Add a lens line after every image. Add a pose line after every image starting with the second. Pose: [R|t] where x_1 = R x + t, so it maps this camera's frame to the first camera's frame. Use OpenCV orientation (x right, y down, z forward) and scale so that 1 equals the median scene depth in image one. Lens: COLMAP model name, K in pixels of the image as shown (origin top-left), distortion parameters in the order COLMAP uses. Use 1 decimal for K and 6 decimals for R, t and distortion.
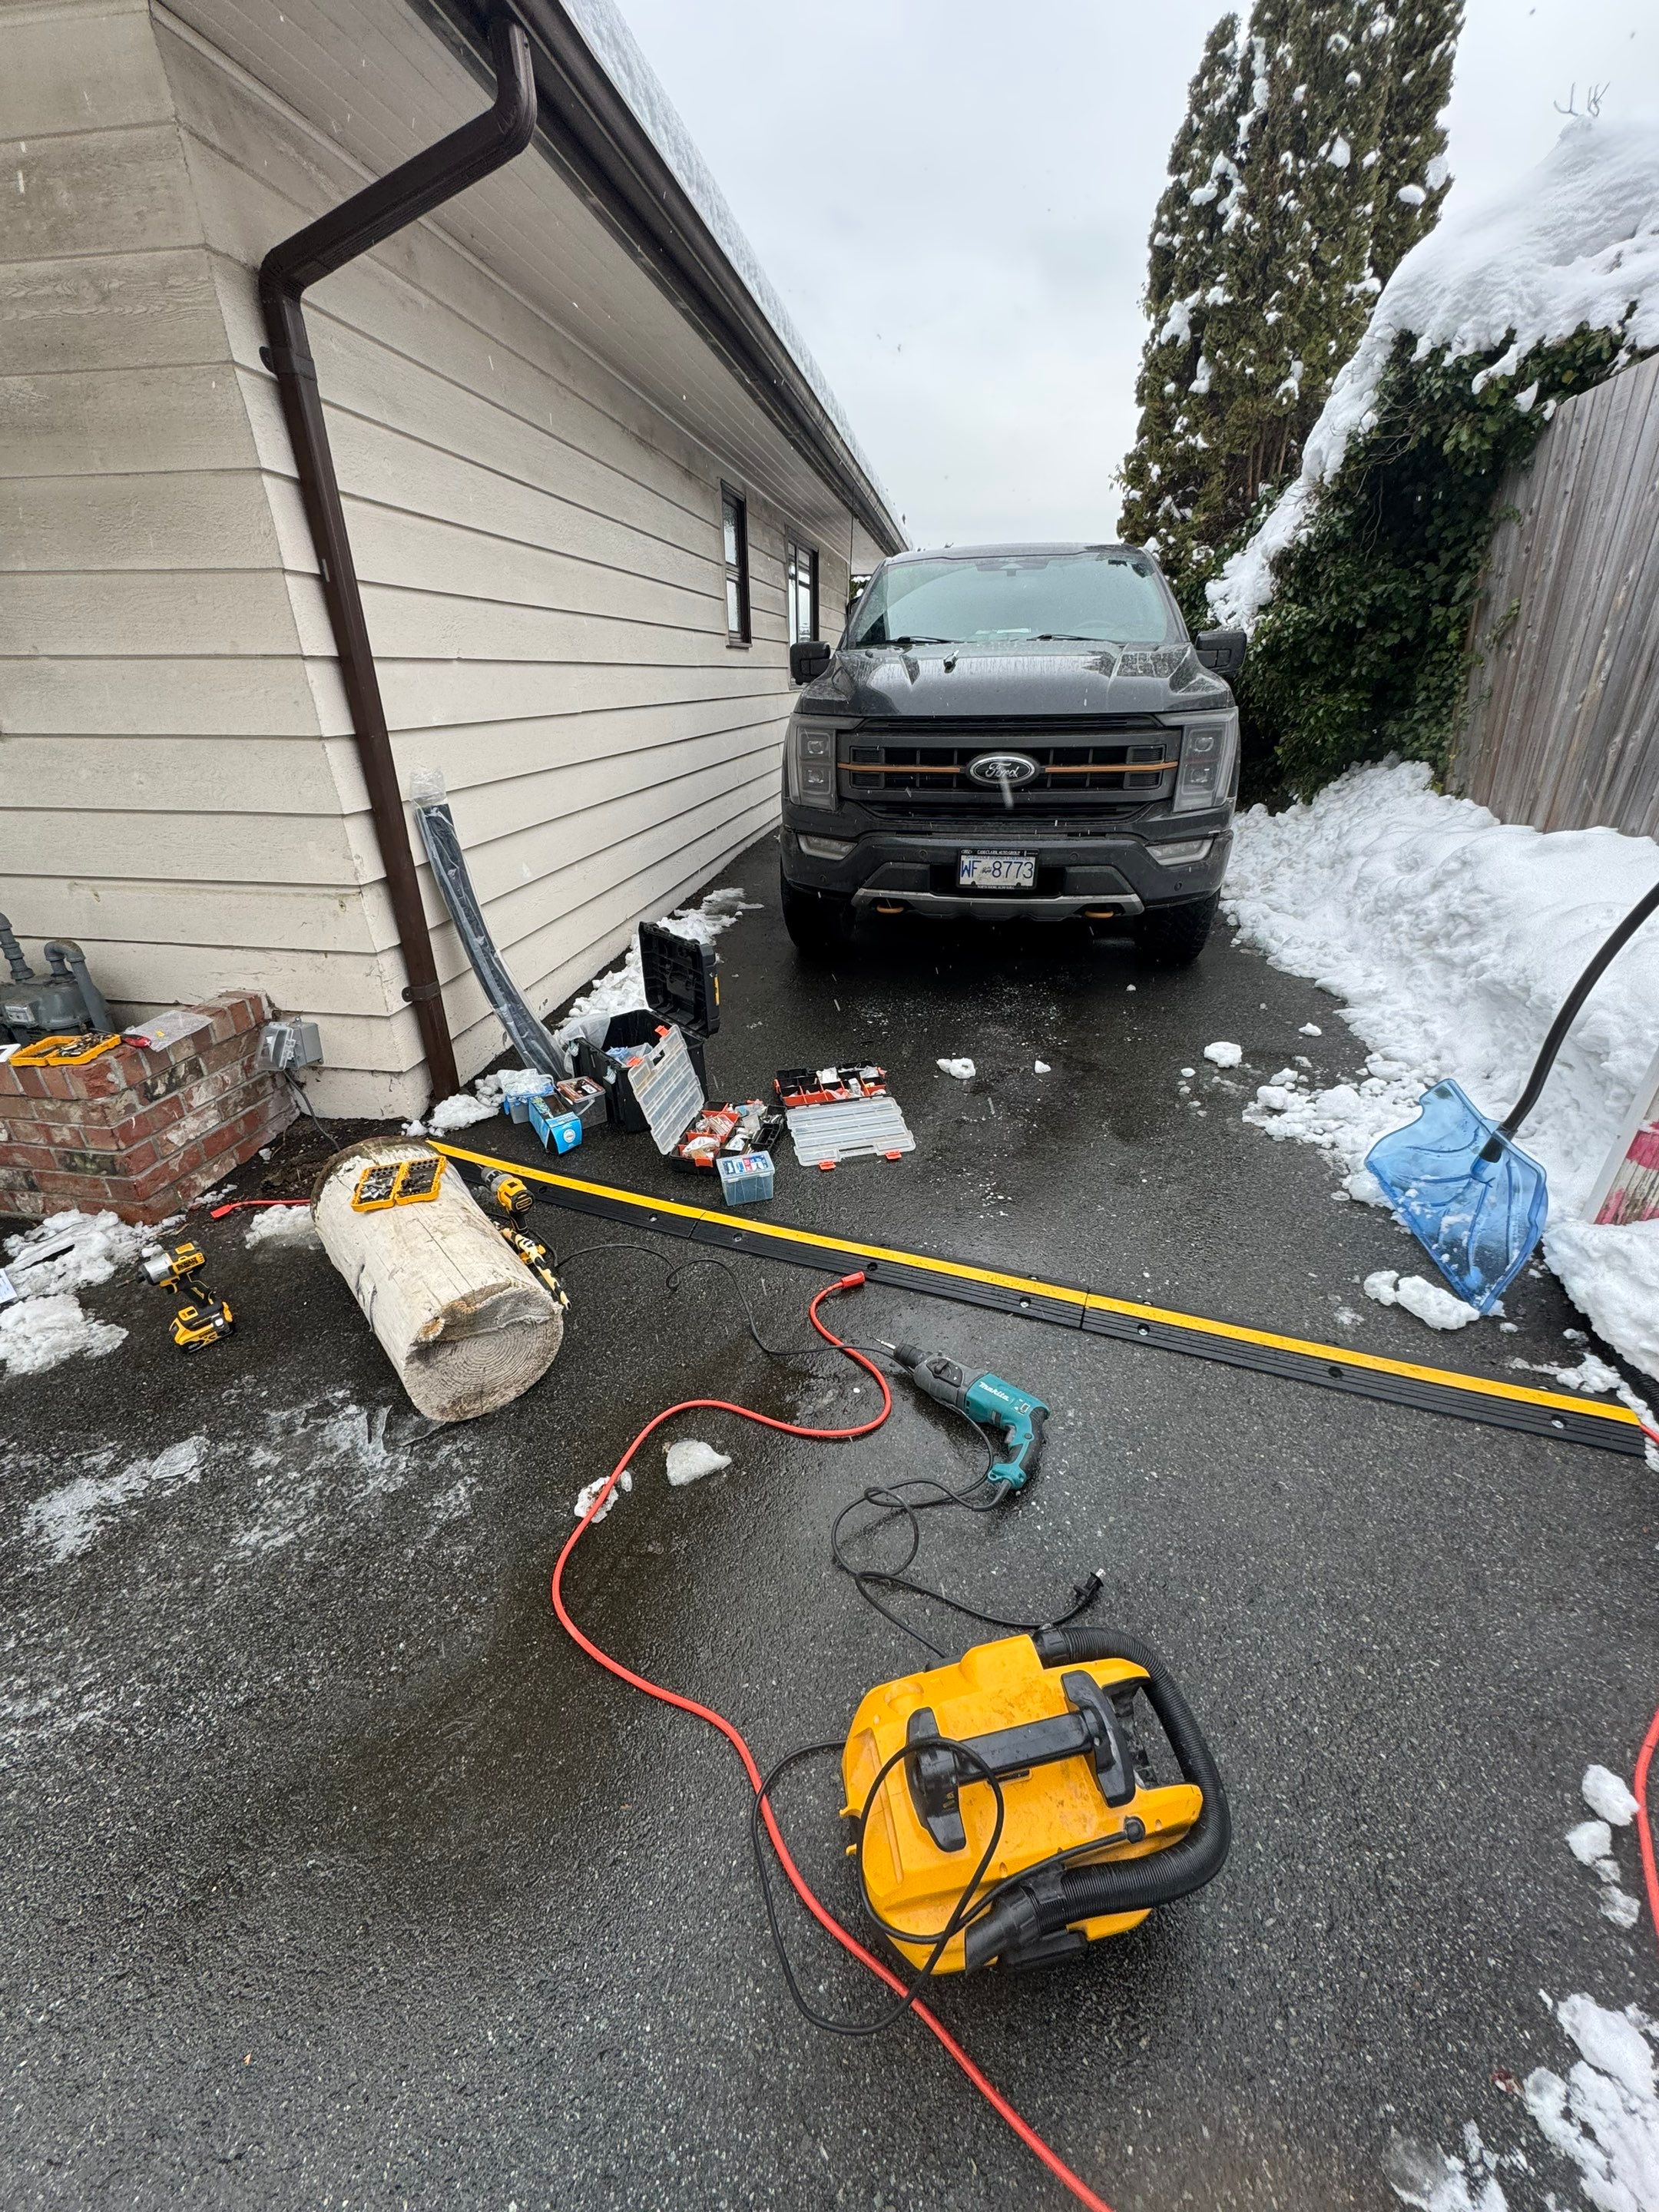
lens RADIAL K [[882.7, 0, 833.1], [0, 882.7, 1105.3], [0, 0, 1]] dist [-0.004067, 0.000725]
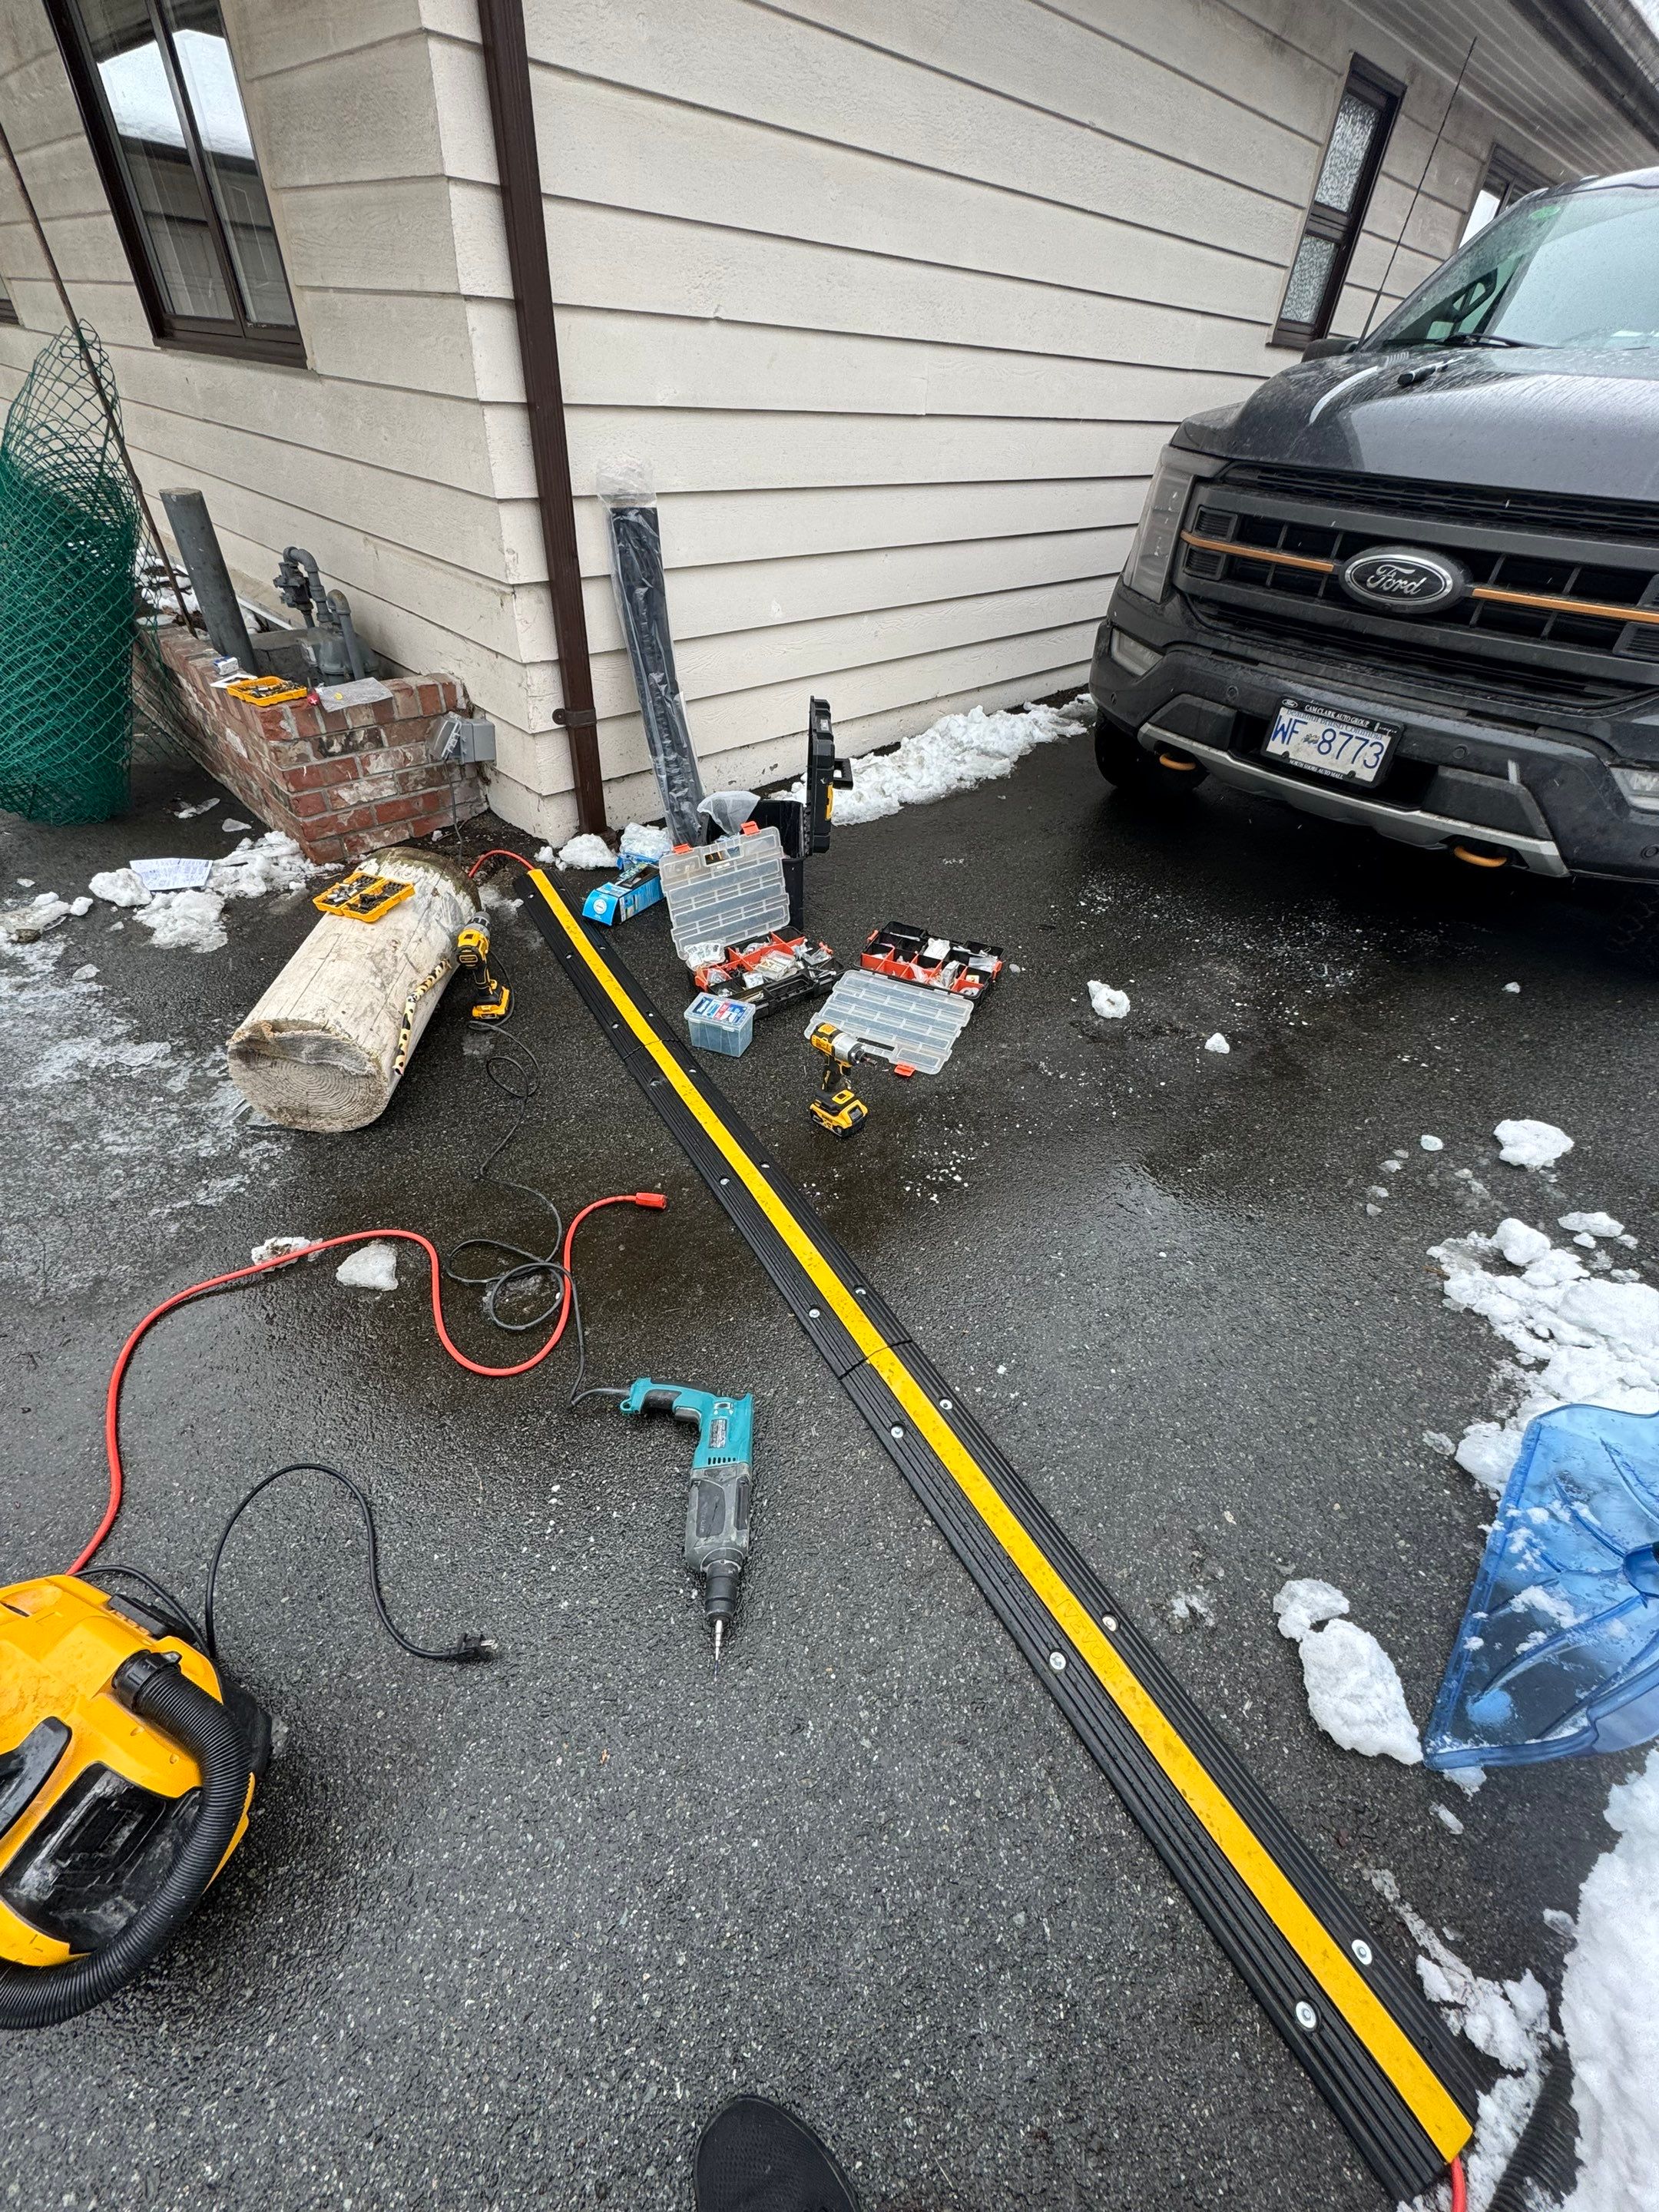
lens RADIAL K [[882.7, 0, 830.6], [0, 882.7, 1107.5], [0, 0, 1]] dist [-0.004067, 0.000725]
pose [[0.798877, 0.427053, -0.423582, 0.354210], [-0.319192, 0.897869, 0.303229, -0.128695], [0.509816, -0.107039, 0.853599, 0.274417]]
